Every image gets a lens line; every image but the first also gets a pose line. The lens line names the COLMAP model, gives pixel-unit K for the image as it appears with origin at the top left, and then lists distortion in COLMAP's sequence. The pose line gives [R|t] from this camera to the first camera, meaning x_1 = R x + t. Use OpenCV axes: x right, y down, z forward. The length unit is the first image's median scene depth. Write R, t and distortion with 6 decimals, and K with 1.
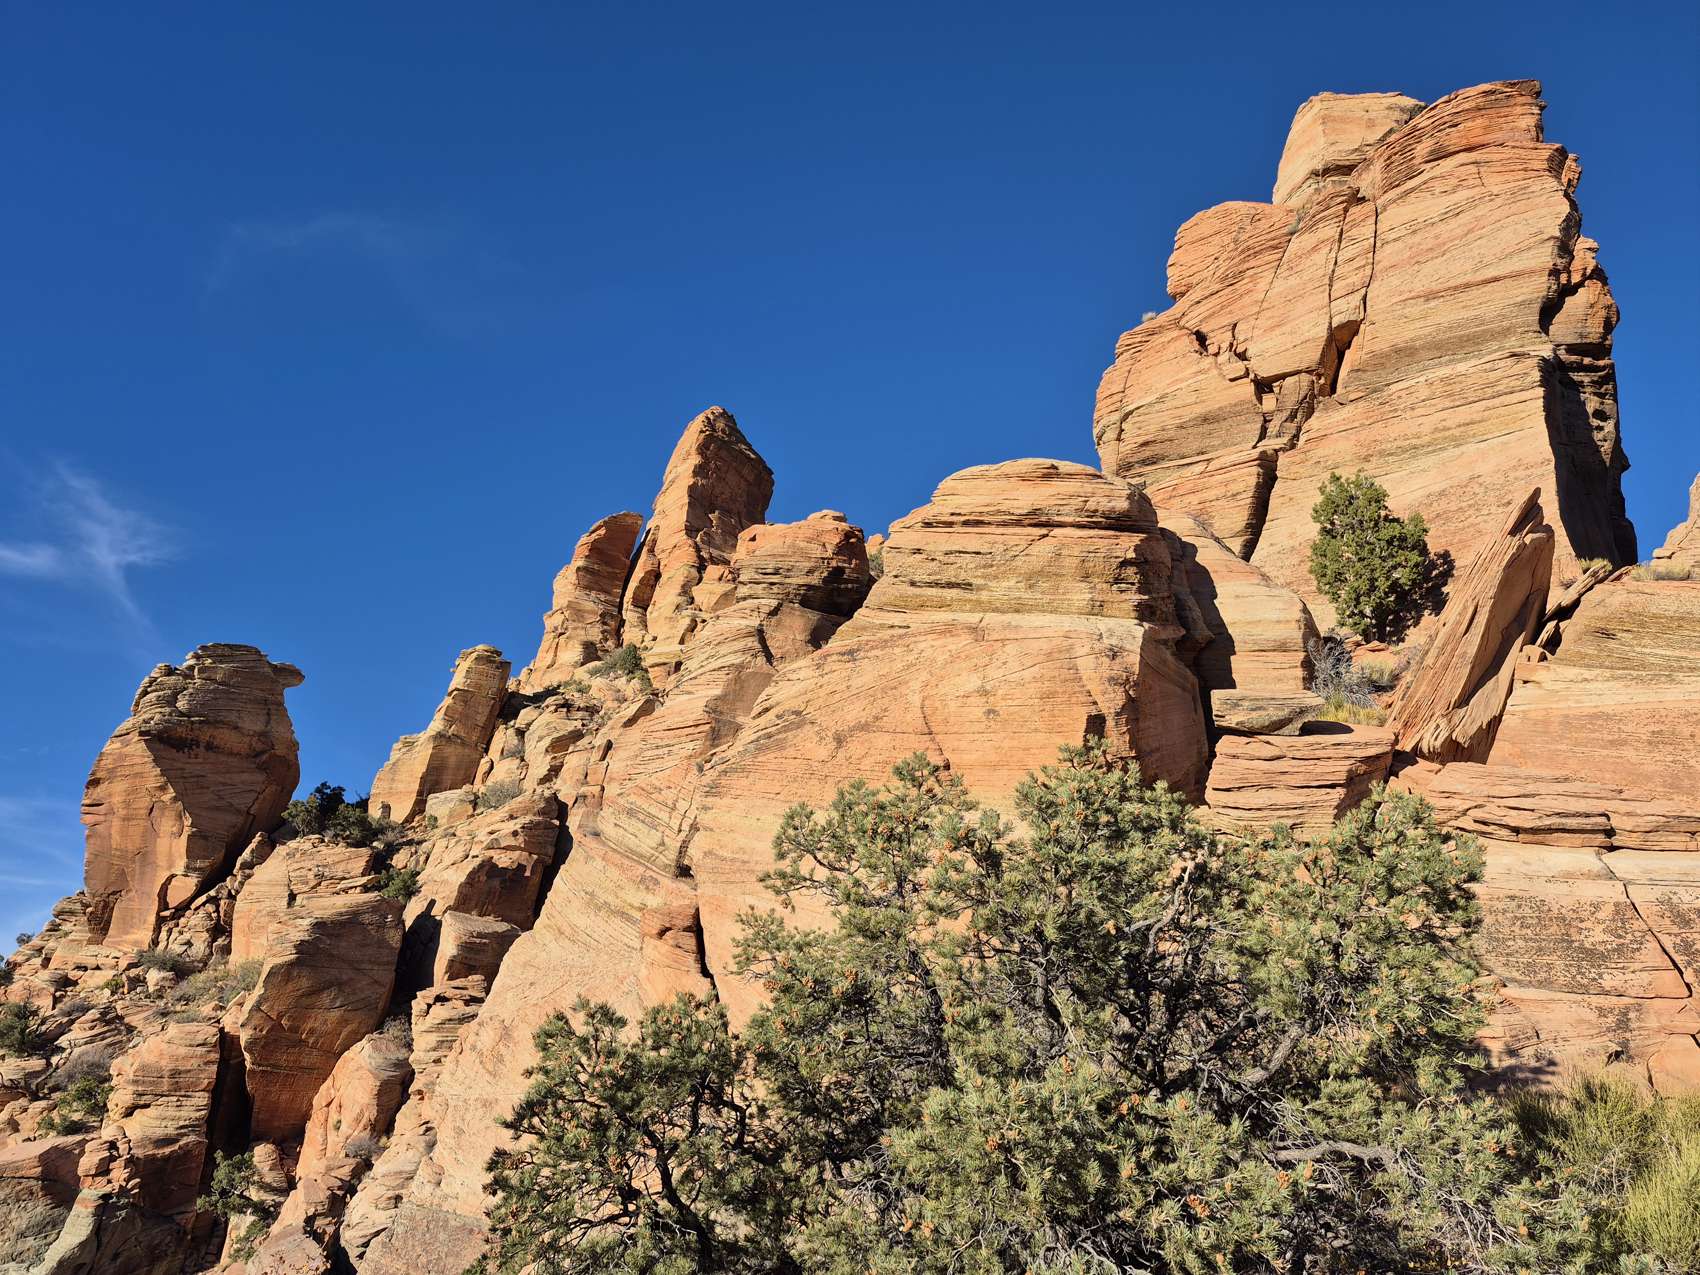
lens RADIAL K [[1172.4, 0, 826.6], [0, 1172.4, 641.0], [0, 0, 1]] dist [0.098986, -0.108977]
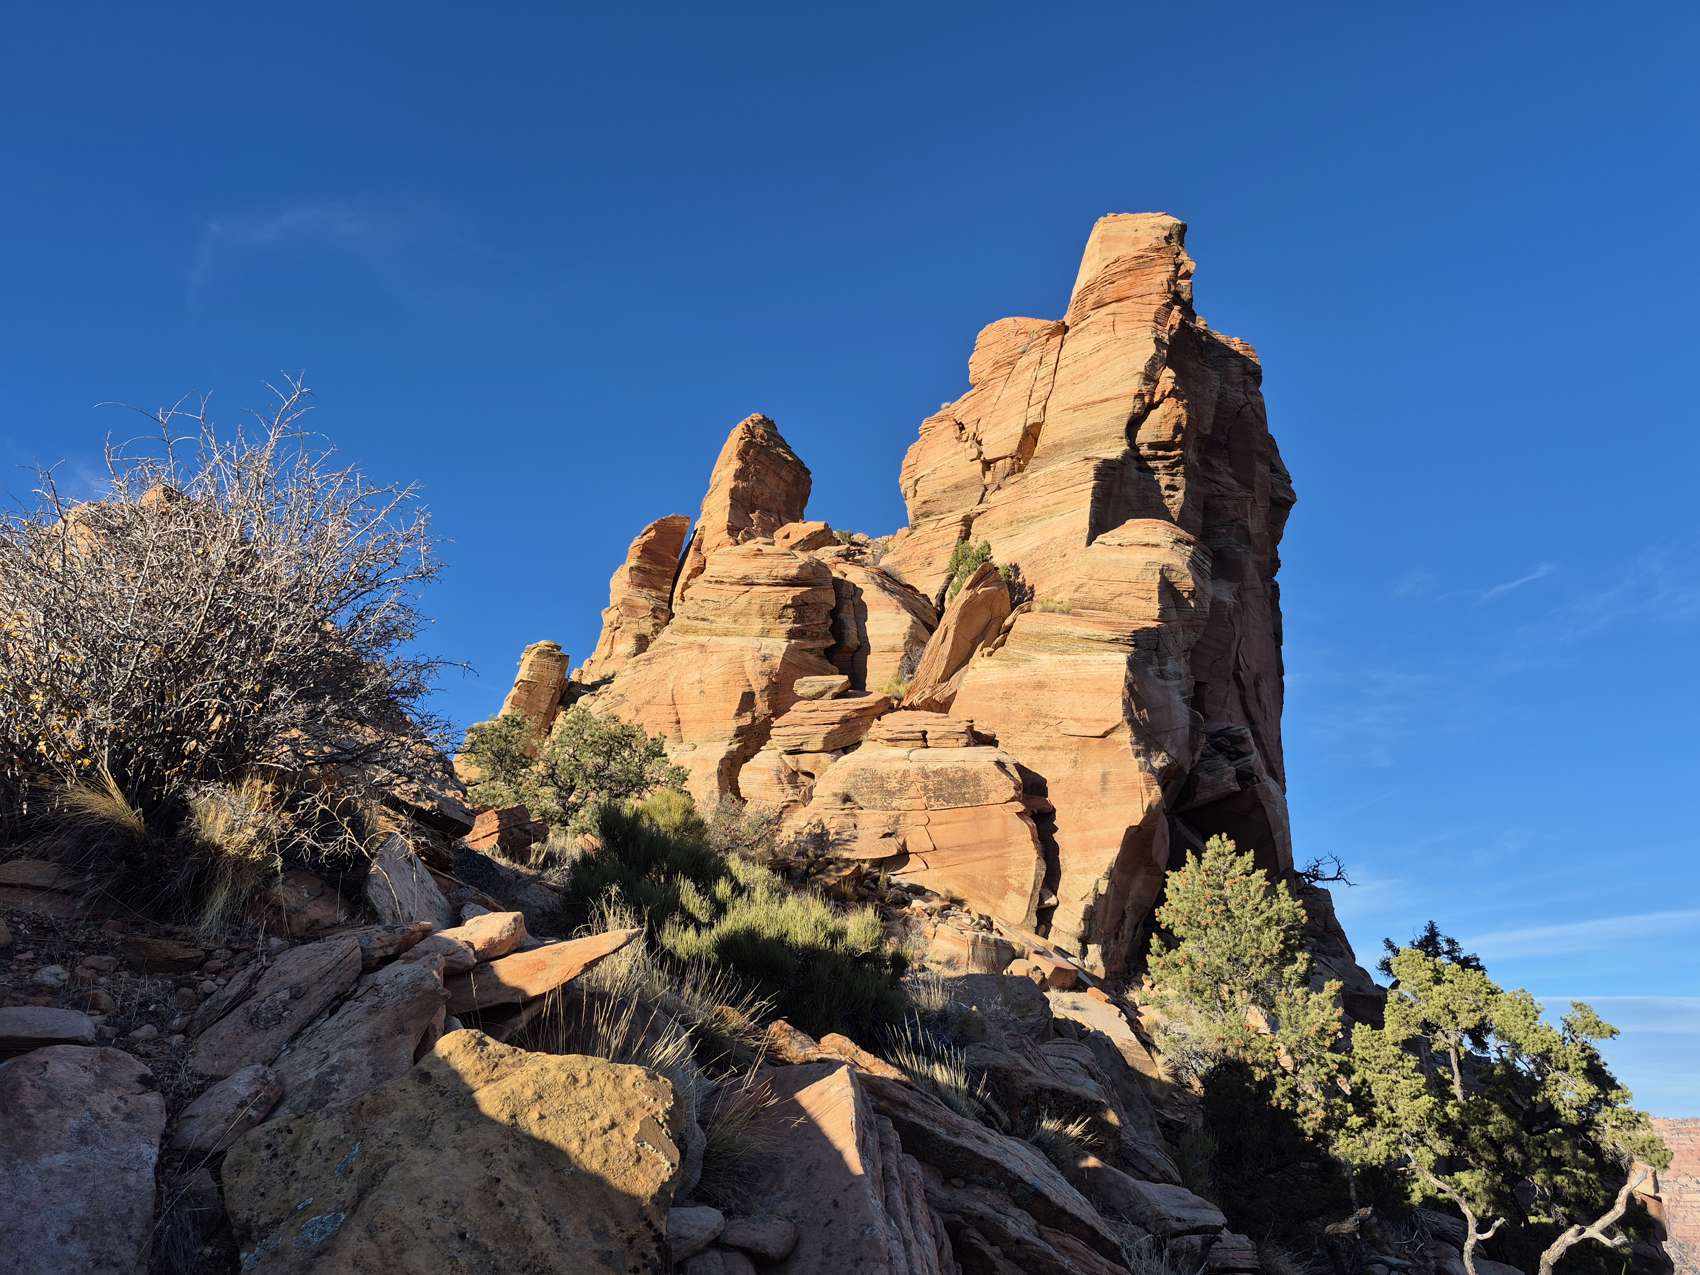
lens RADIAL K [[1166.5, 0, 850.0], [0, 1166.5, 637.5], [0, 0, 1]] dist [0.083052, -0.066266]
pose [[0.998245, -0.027953, -0.052201, 0.229377], [0.028630, 0.999515, 0.012265, -0.019774], [0.051833, -0.013738, 0.998561, -0.399023]]
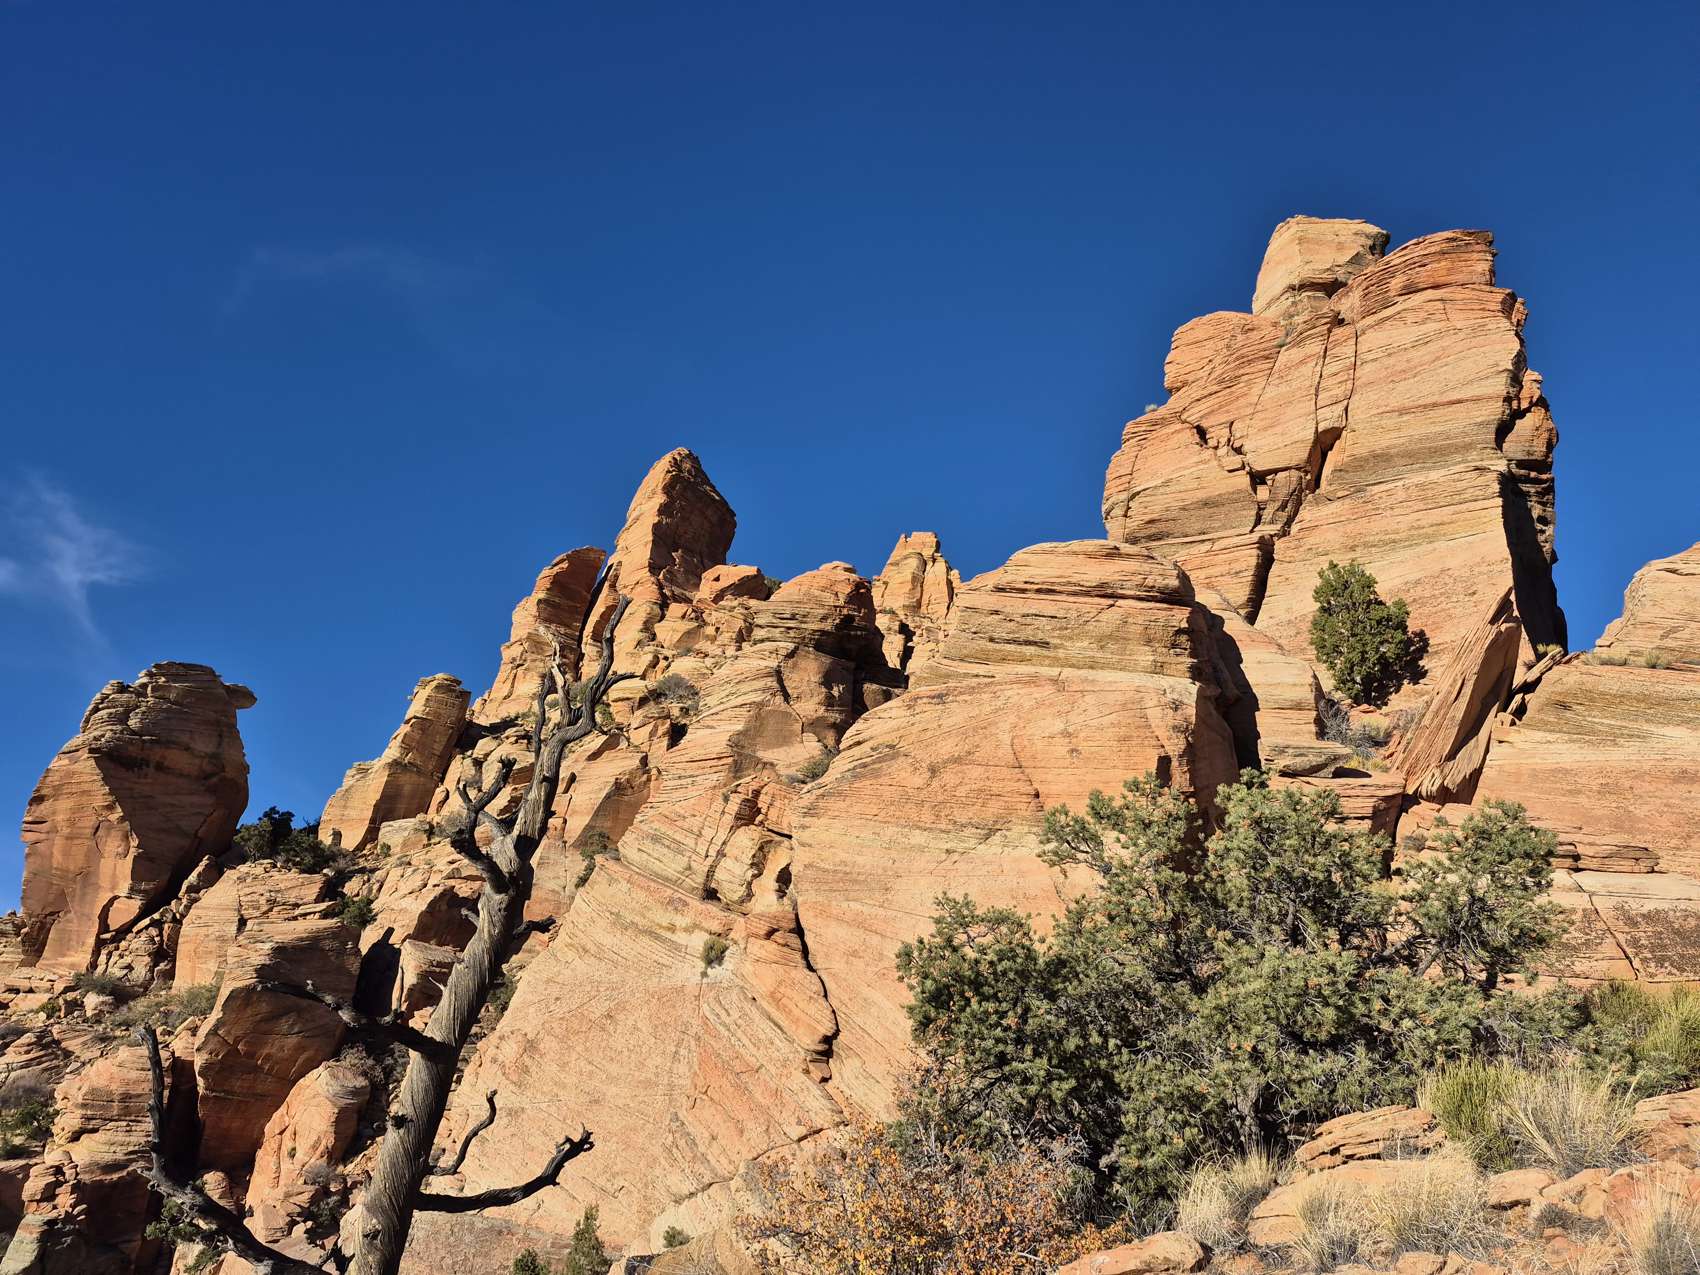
lens RADIAL K [[1171.3, 0, 850.0], [0, 1171.3, 637.5], [0, 0, 1]] dist [0.114434, -0.142674]
pose [[0.996476, 0.041503, 0.072892, -0.088844], [-0.038625, 0.998434, -0.040469, 0.001039], [-0.074457, 0.037511, 0.996518, -0.093421]]
